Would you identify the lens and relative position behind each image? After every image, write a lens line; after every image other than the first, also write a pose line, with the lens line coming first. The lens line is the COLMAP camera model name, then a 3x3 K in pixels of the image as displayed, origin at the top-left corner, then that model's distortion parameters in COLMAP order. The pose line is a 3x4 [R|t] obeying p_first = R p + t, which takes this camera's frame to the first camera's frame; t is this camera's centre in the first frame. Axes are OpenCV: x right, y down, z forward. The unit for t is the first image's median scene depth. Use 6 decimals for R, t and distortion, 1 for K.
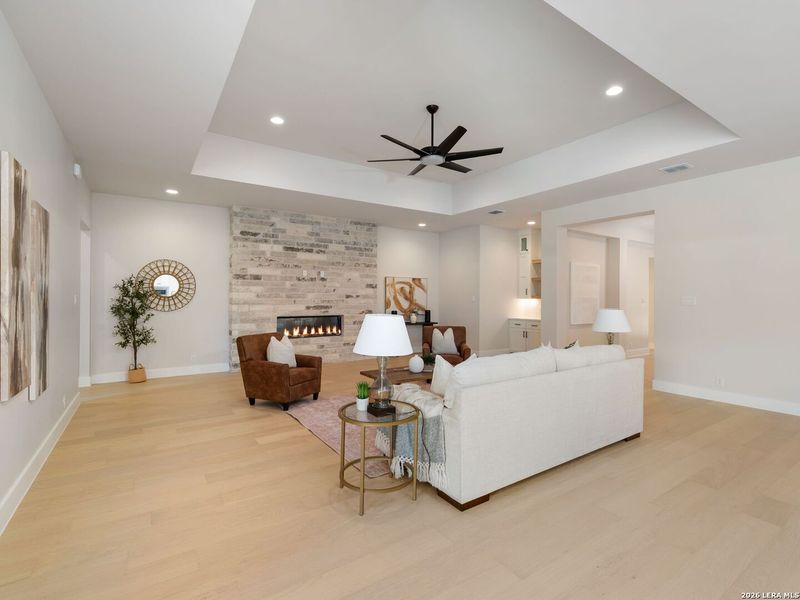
lens RADIAL K [[384.9, 0, 403.0], [0, 384.9, 299.3], [0, 0, 1]] dist [0.001667, -0.000692]
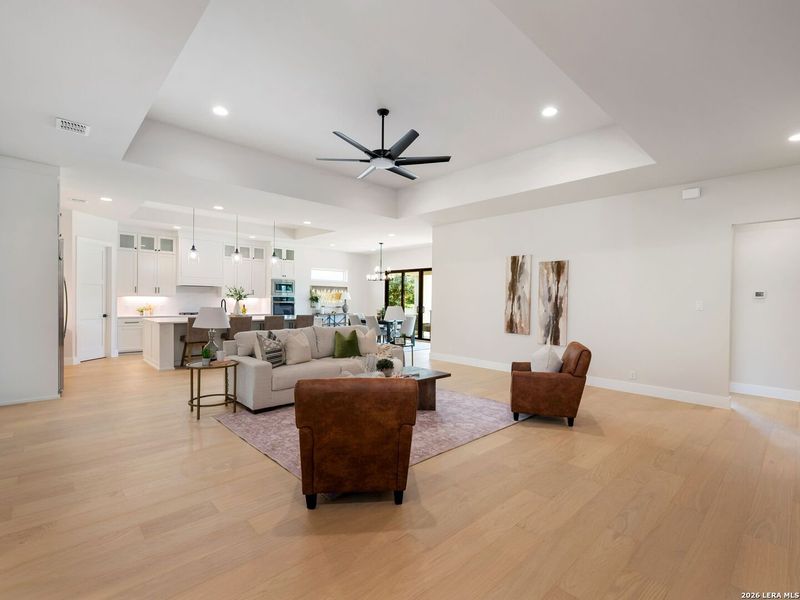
lens RADIAL K [[377.5, 0, 397.3], [0, 377.5, 303.3], [0, 0, 1]] dist [-0.002930, 0.000975]
pose [[-0.988503, -0.014744, -0.150479, 0.110119], [-0.016929, 0.999769, 0.013255, -0.004060], [0.150249, 0.015650, -0.988524, 1.199800]]
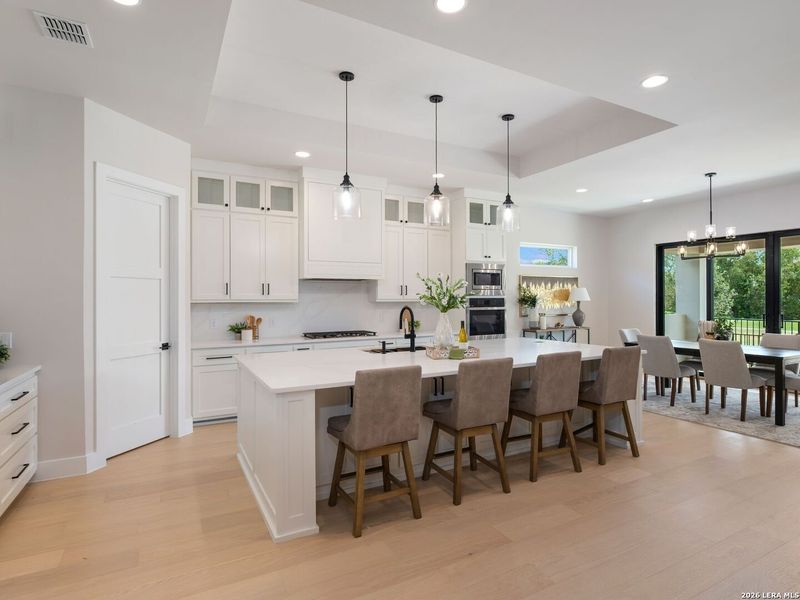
lens RADIAL K [[430.6, 0, 399.6], [0, 430.6, 296.9], [0, 0, 1]] dist [-0.001518, -0.002322]
pose [[-0.994180, -0.001301, 0.107724, 0.412332], [-0.001049, 0.999997, 0.002399, -0.006388], [-0.107727, 0.002272, -0.994178, 0.527458]]
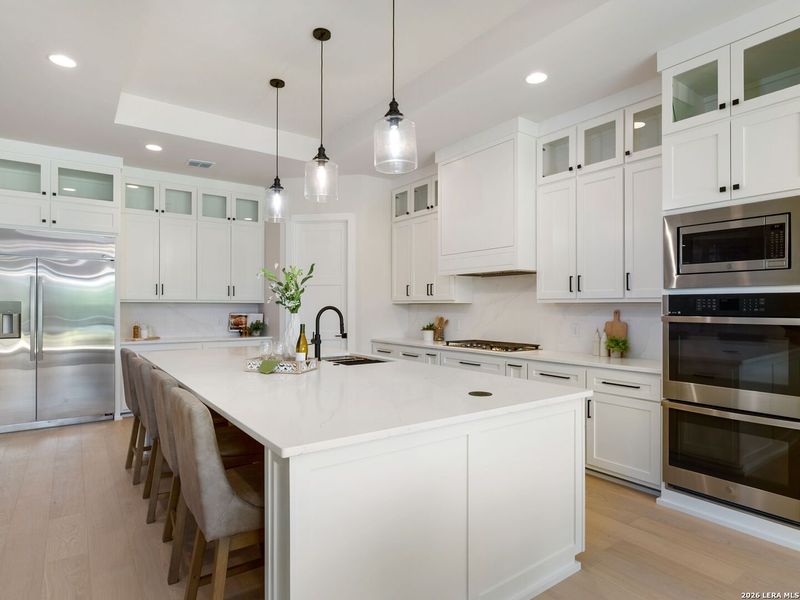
lens RADIAL K [[453.7, 0, 402.3], [0, 453.7, 305.6], [0, 0, 1]] dist [-0.003130, -0.003584]
pose [[-0.032258, -0.005025, 0.999467, -0.015716], [0.002652, 0.999983, 0.005113, 0.004461], [-0.999476, 0.002815, -0.032244, -0.081901]]
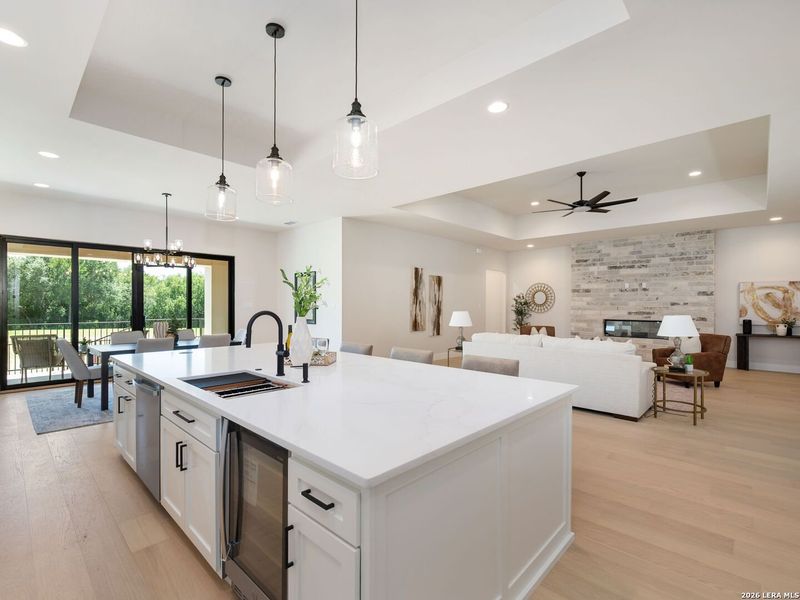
lens RADIAL K [[384.9, 0, 395.5], [0, 384.9, 303.7], [0, 0, 1]] dist [0.001667, -0.000692]
pose [[0.208672, -0.003606, -0.977979, 0.807698], [-0.005358, 0.999974, -0.004830, 0.001164], [0.977971, 0.006248, 0.208648, 0.011339]]
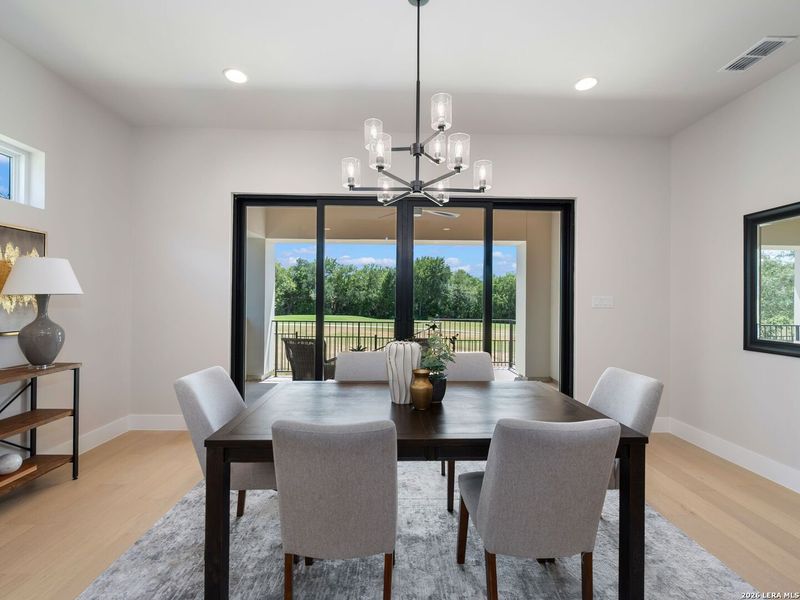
lens RADIAL K [[354.7, 0, 401.3], [0, 354.7, 298.6], [0, 0, 1]] dist [-0.007660, 0.001457]
pose [[-0.540806, -0.012808, -0.841050, 0.176345], [-0.013472, 0.999888, -0.006564, 0.007036], [0.841040, 0.007780, -0.540918, -0.144965]]
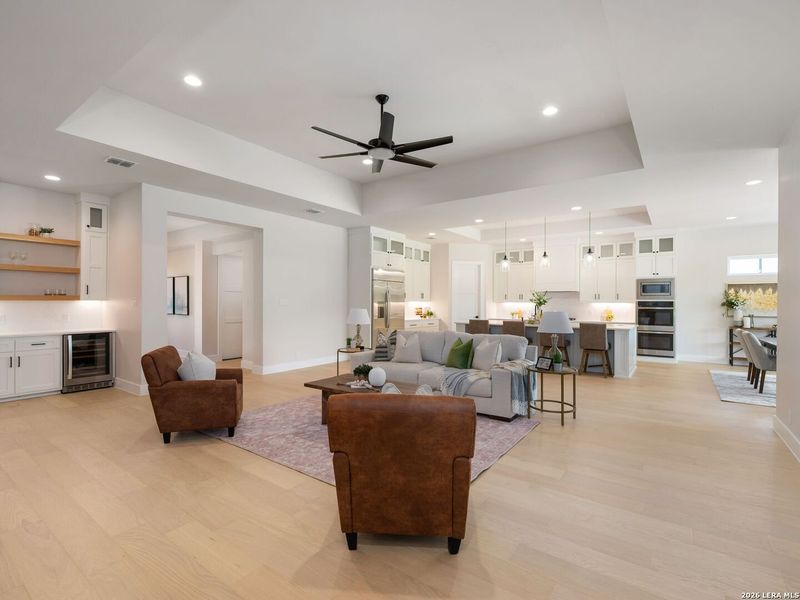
lens RADIAL K [[384.9, 0, 403.5], [0, 384.9, 302.4], [0, 0, 1]] dist [0.001667, -0.000692]
pose [[-0.347234, -0.005962, 0.937760, -0.494739], [-0.002598, 0.999982, 0.005395, -0.003267], [-0.937775, -0.000563, -0.347243, 0.765614]]
